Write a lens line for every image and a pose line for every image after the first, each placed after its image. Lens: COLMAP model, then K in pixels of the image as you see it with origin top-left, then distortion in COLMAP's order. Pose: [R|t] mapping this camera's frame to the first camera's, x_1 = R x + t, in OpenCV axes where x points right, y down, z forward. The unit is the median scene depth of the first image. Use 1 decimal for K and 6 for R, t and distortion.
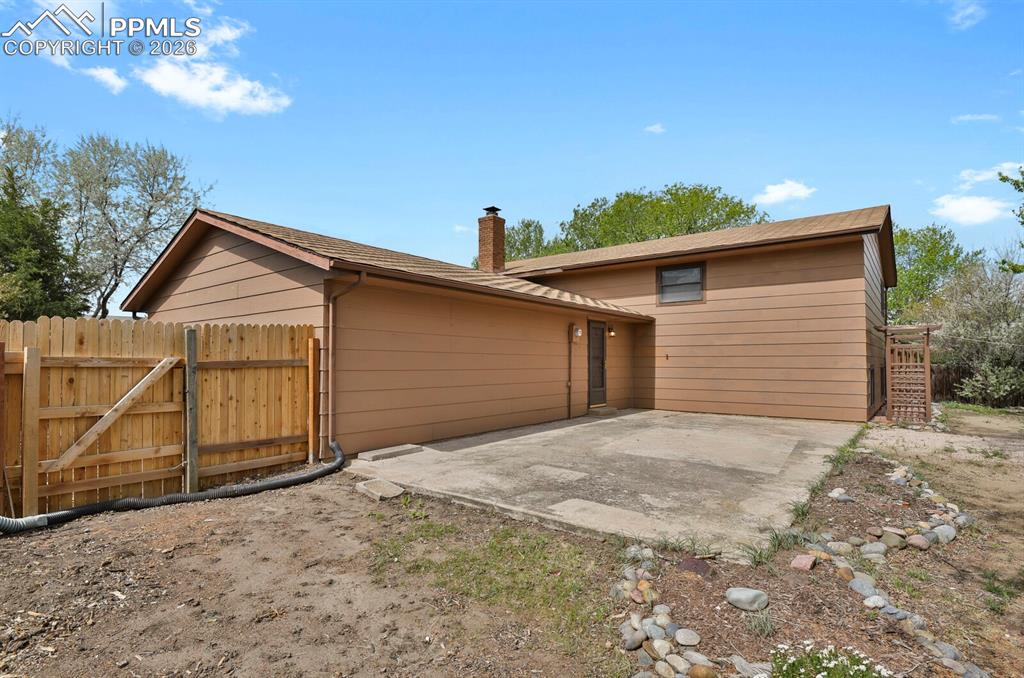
lens RADIAL K [[498.7, 0, 514.0], [0, 498.7, 345.9], [0, 0, 1]] dist [-0.026433, -0.002402]
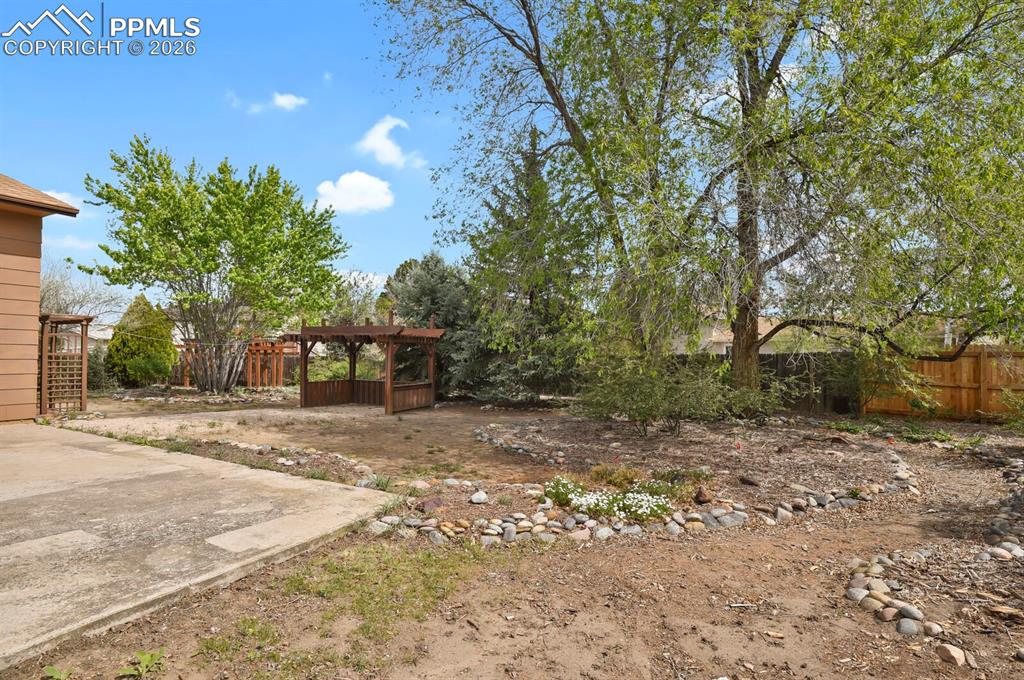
lens RADIAL K [[498.7, 0, 513.5], [0, 498.7, 342.6], [0, 0, 1]] dist [-0.026433, -0.002402]
pose [[-0.184817, 0.015840, 0.982645, -0.735365], [-0.042369, 0.998812, -0.024069, 0.000378], [-0.981859, -0.046082, -0.183927, 0.701722]]
